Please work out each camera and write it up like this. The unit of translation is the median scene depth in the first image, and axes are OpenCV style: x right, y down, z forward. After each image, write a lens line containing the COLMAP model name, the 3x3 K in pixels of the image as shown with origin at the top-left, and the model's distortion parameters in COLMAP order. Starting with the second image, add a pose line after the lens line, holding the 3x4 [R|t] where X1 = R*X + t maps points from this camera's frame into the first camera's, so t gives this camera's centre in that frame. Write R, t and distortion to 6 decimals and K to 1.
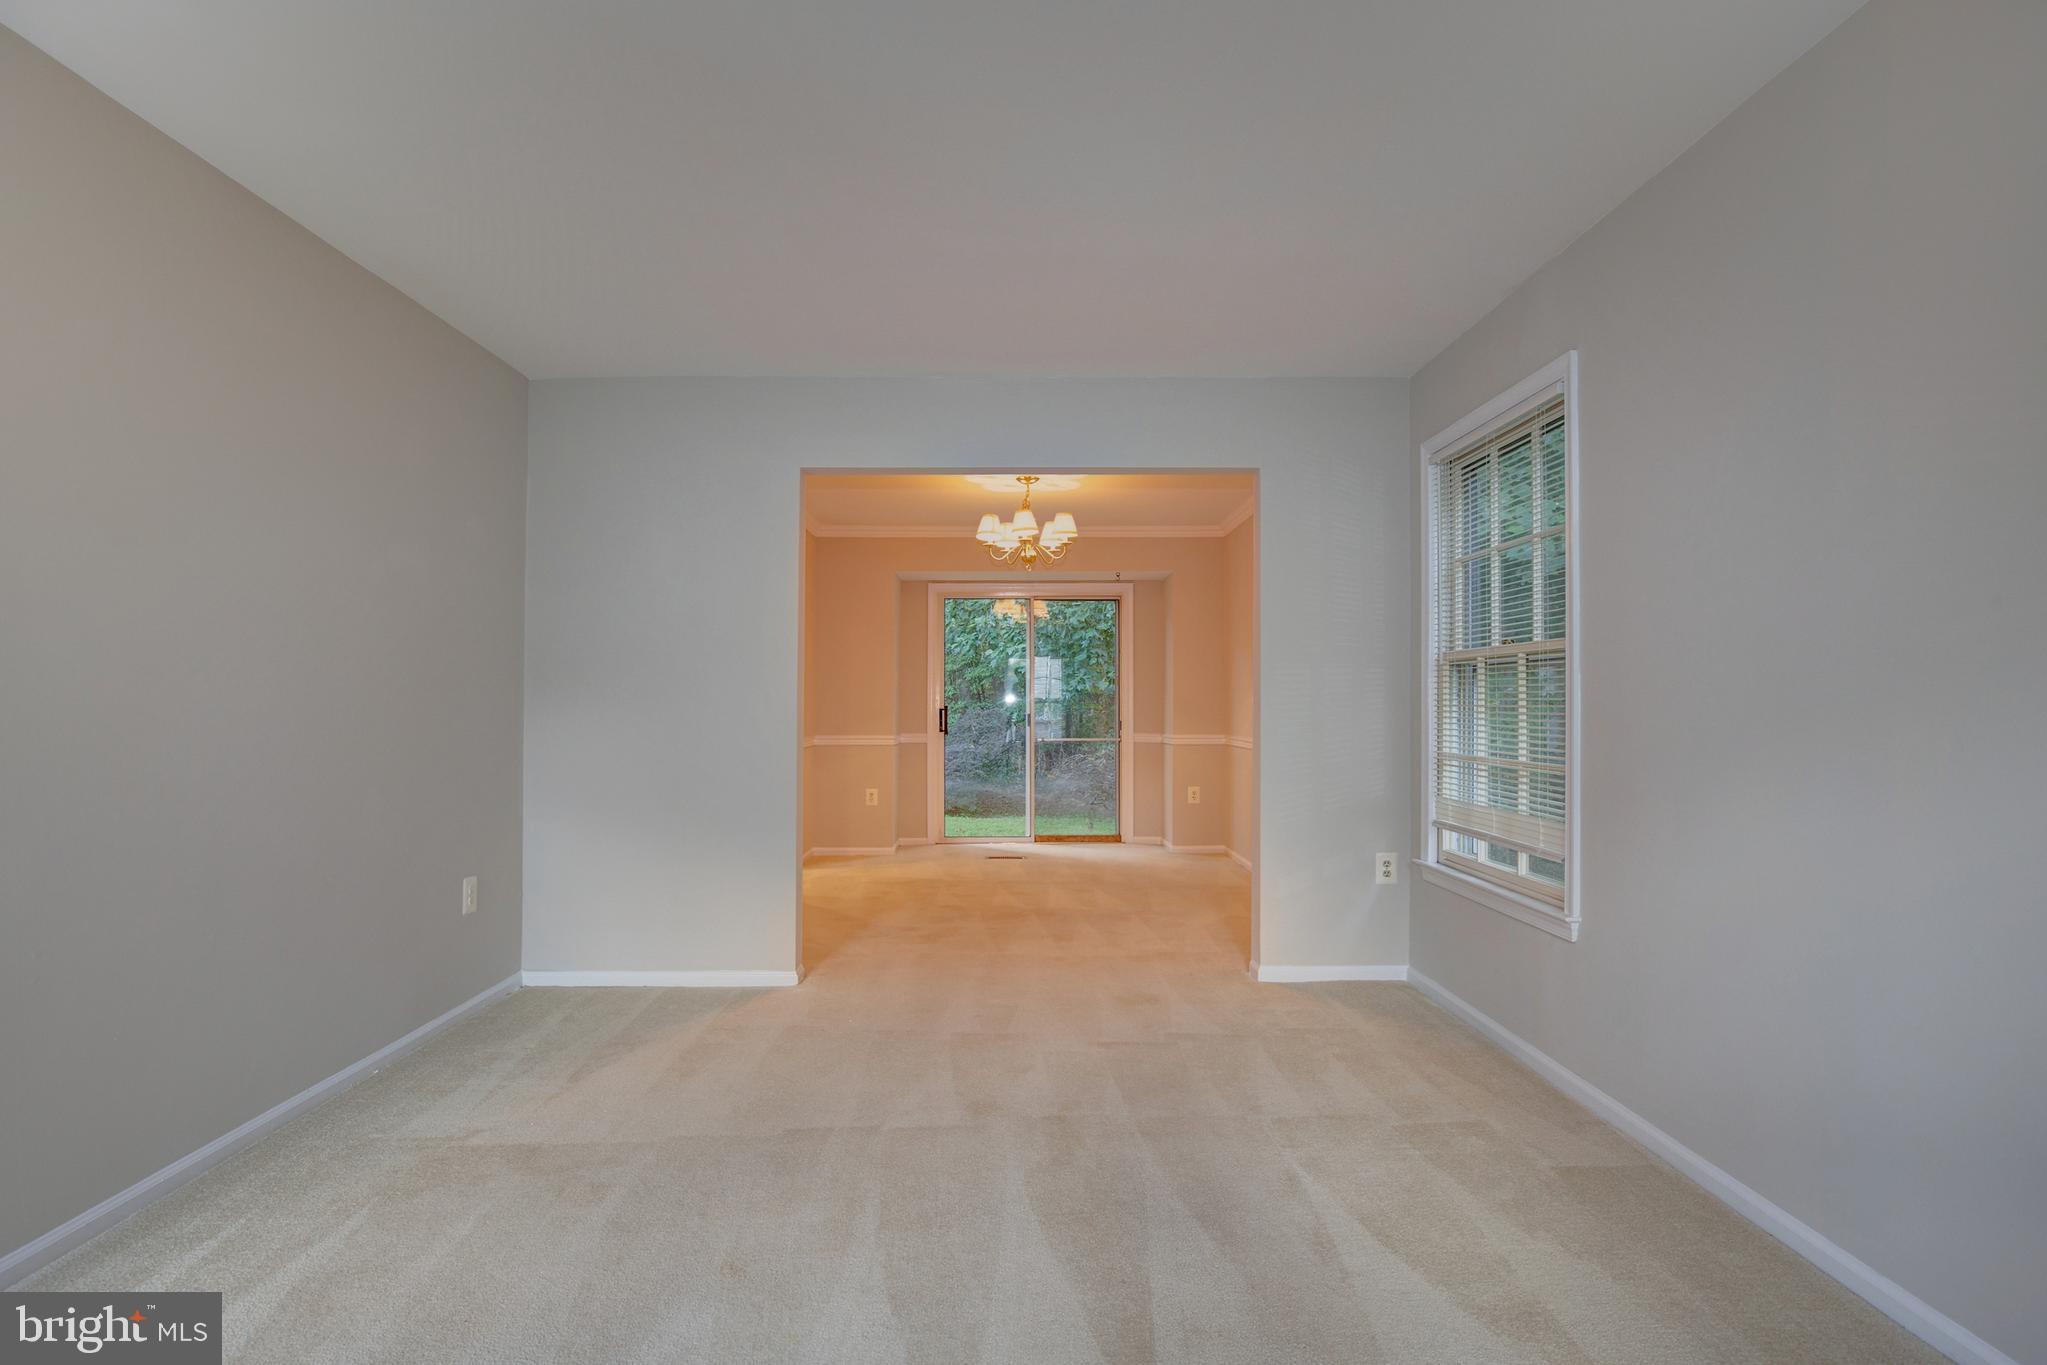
lens RADIAL K [[970.1, 0, 1031.3], [0, 970.1, 692.4], [0, 0, 1]] dist [-0.029776, 0.000789]
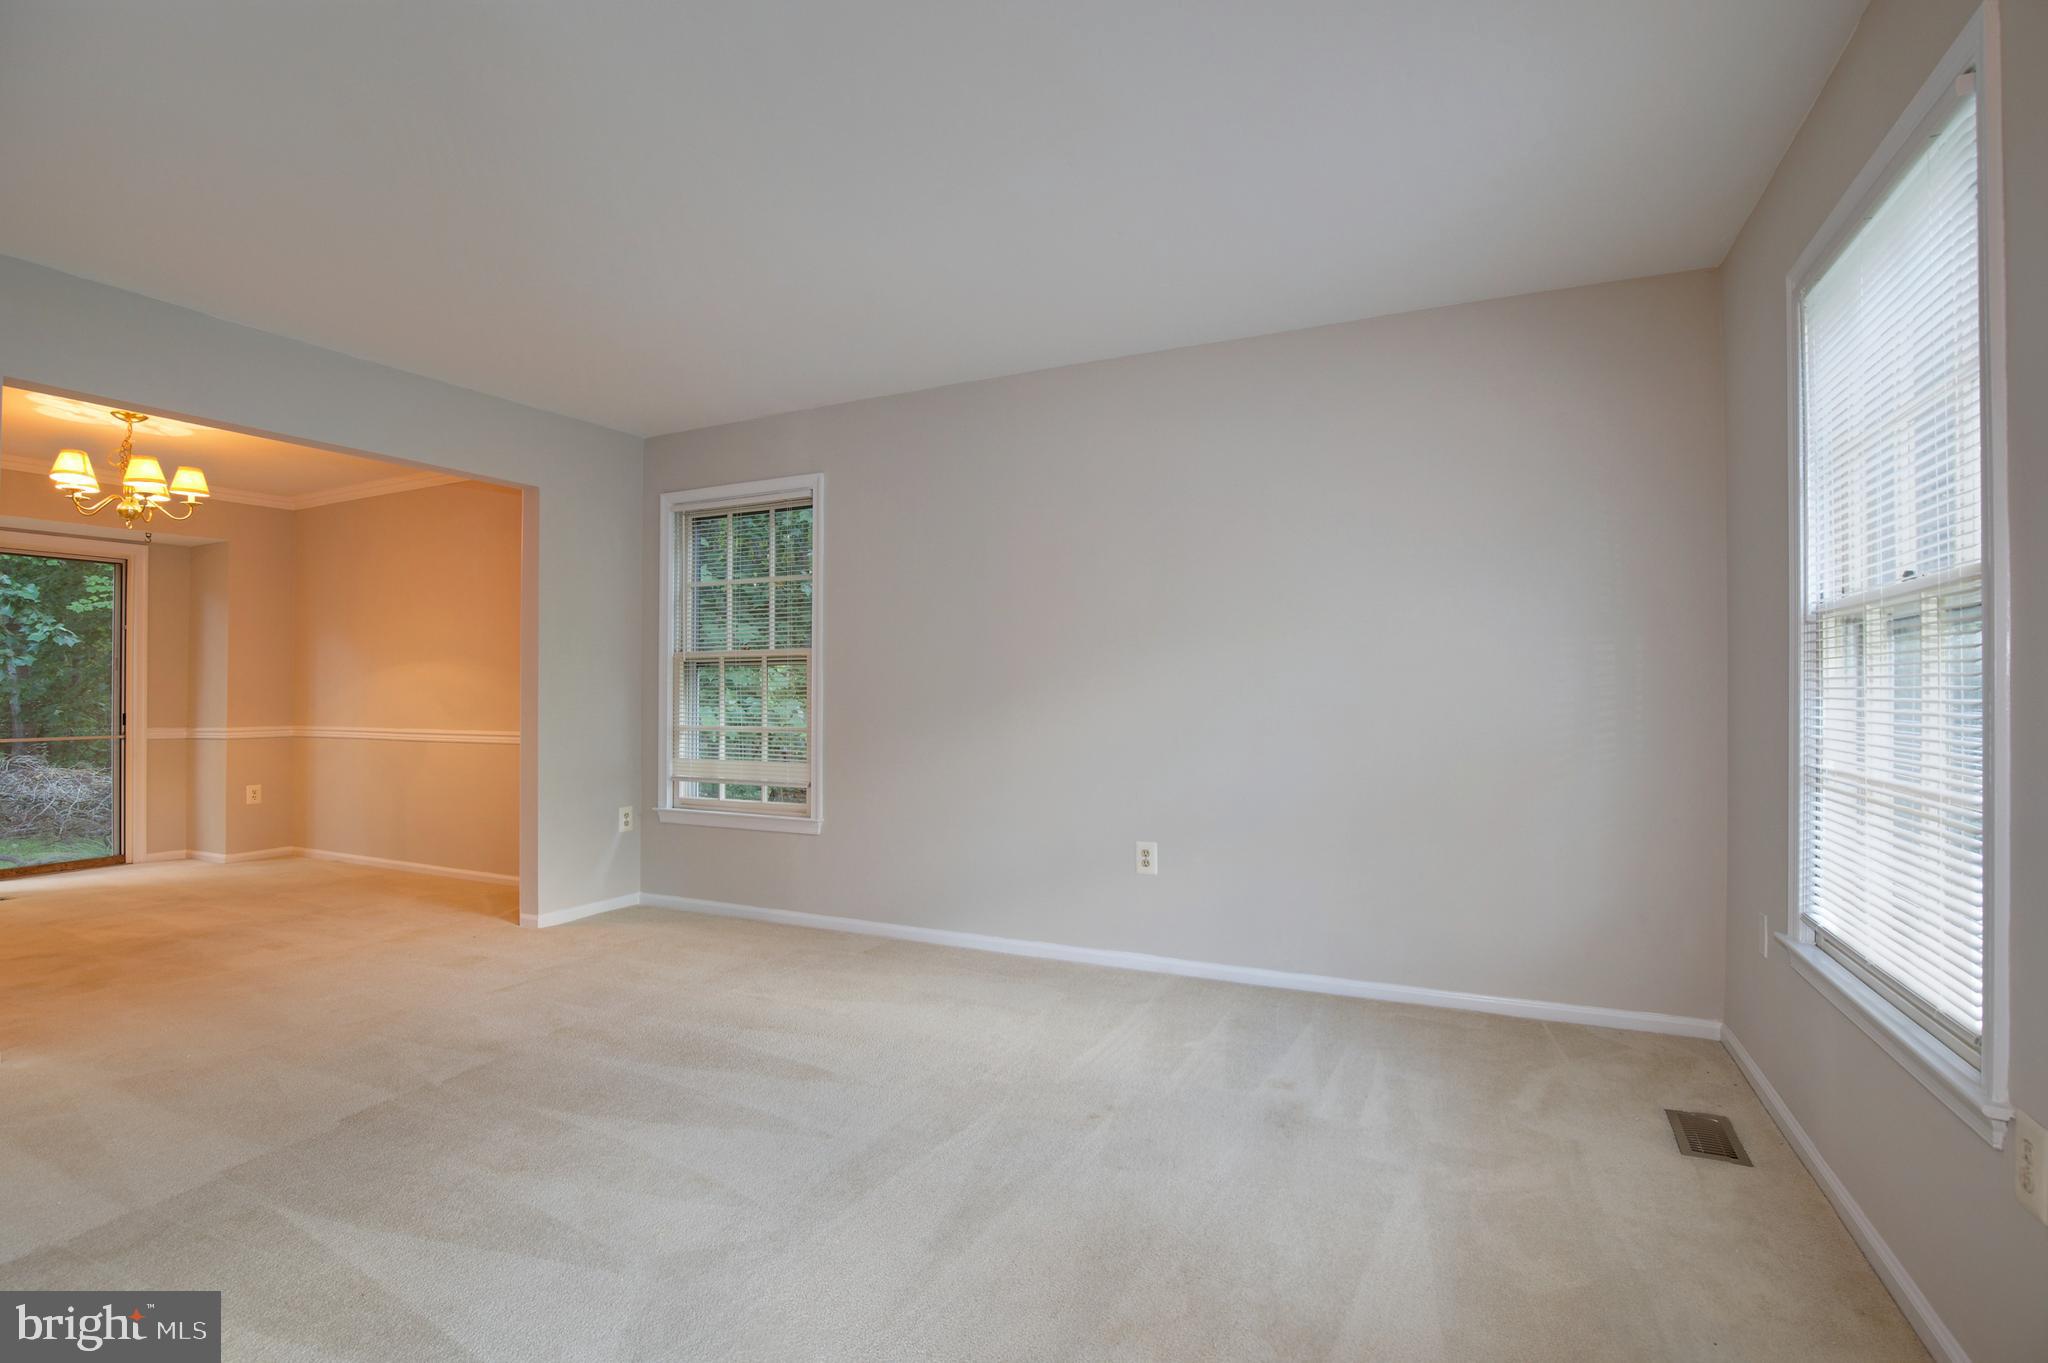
lens RADIAL K [[910.8, 0, 1031.0], [0, 910.8, 680.9], [0, 0, 1]] dist [-0.029337, 0.000022]
pose [[0.463893, 0.009307, 0.885842, -0.318332], [-0.006616, 0.999953, -0.007041, 0.003618], [-0.885867, -0.002595, 0.463933, -0.018468]]
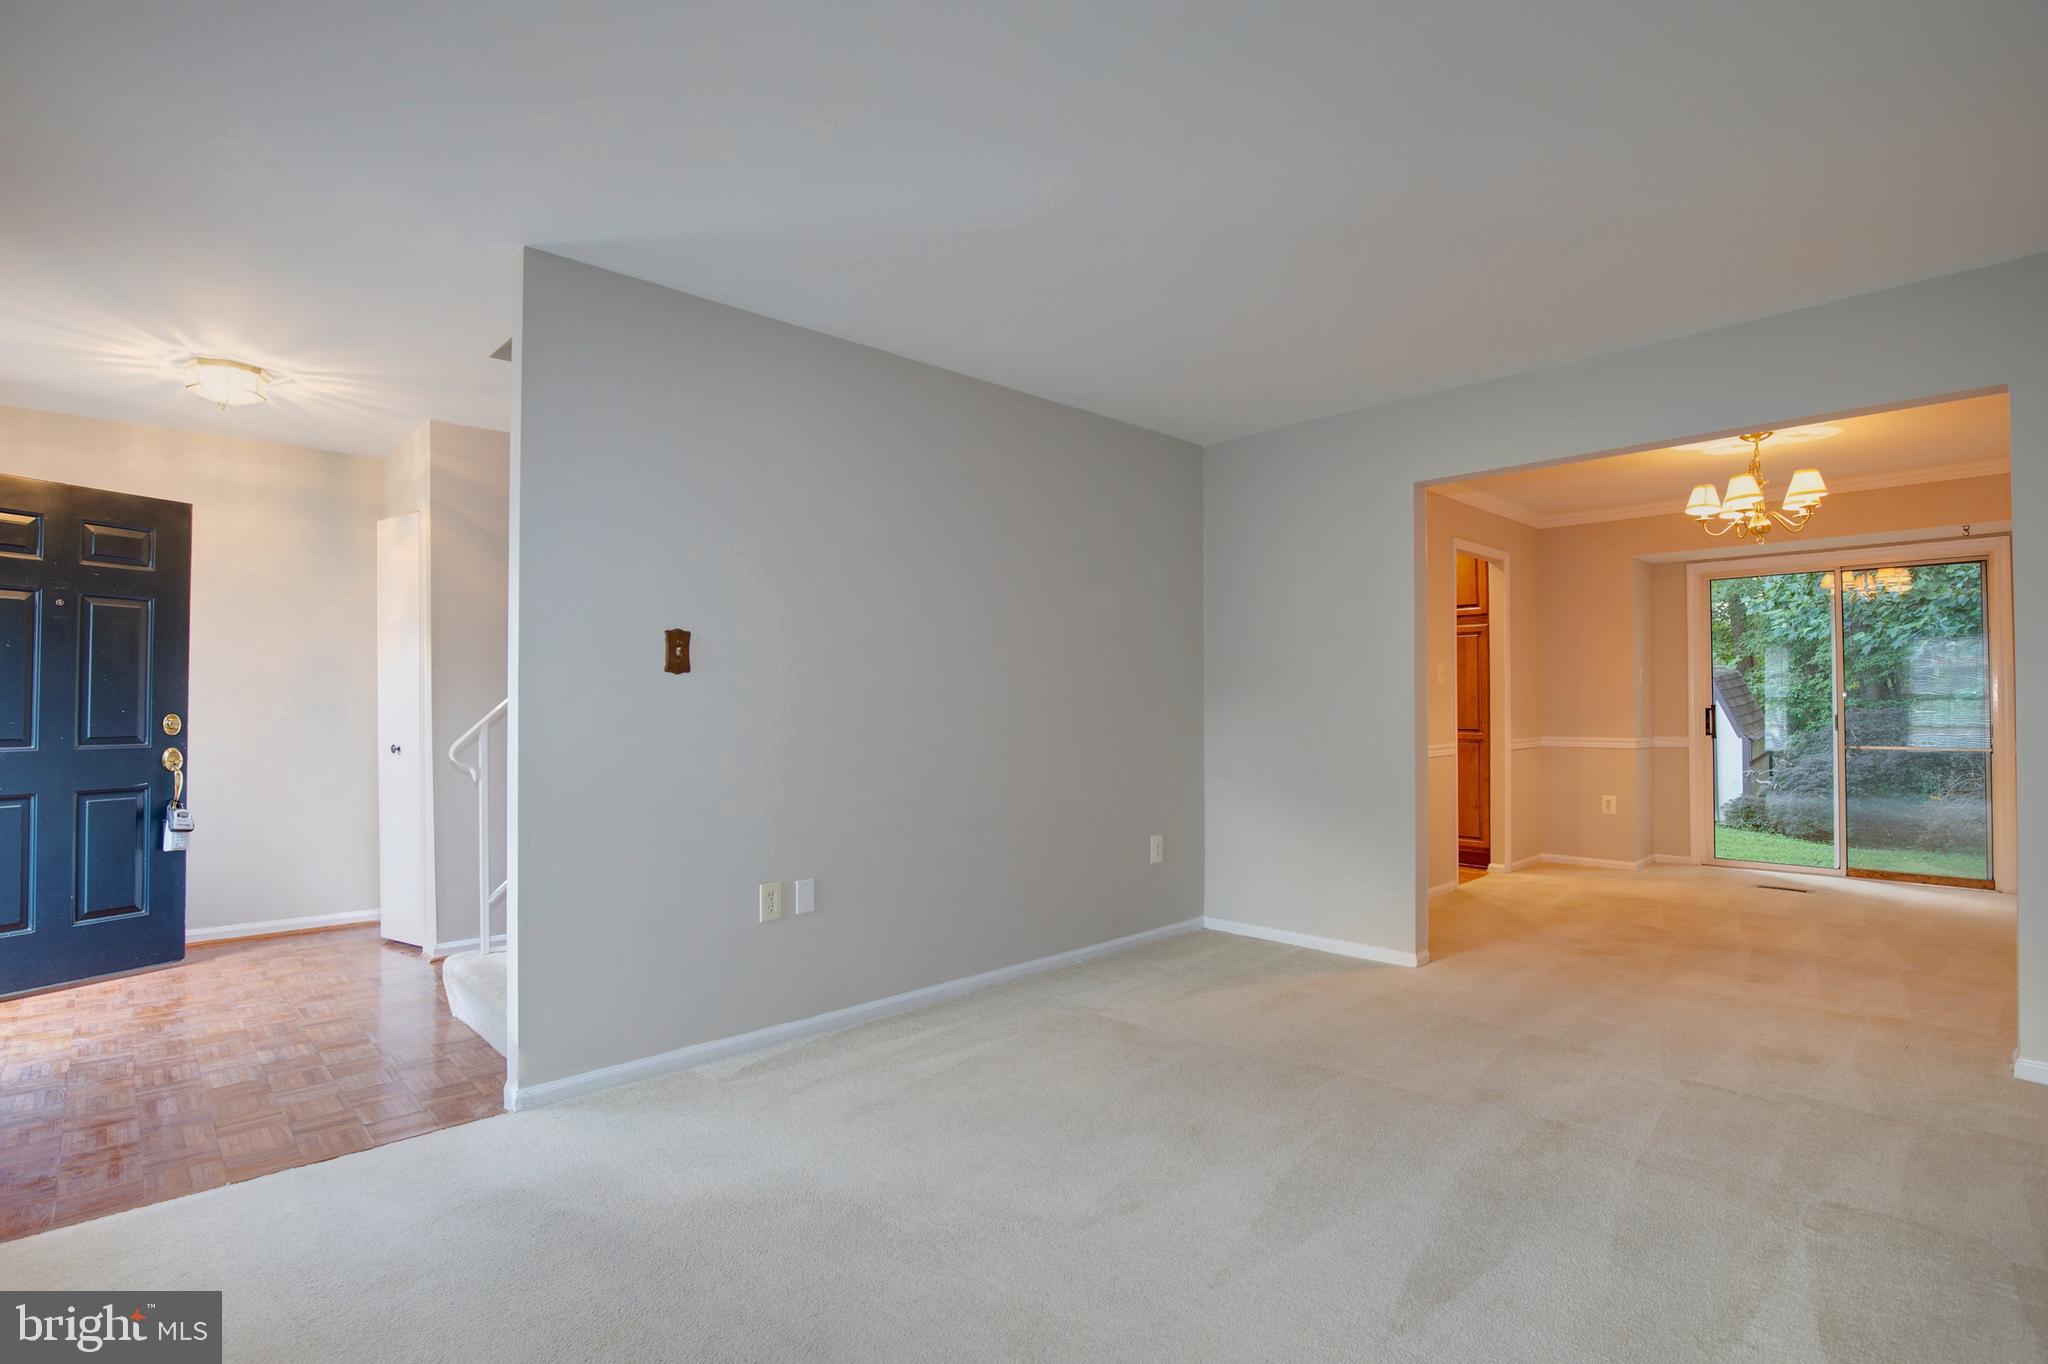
lens RADIAL K [[959.1, 0, 1024.0], [0, 959.1, 682.0], [0, 0, 1]] dist [-0.028802, 0.000546]
pose [[0.684697, -0.020064, -0.728552, 0.158221], [0.011990, 0.999796, -0.016266, -0.000104], [0.728730, 0.002402, 0.684797, -0.024983]]
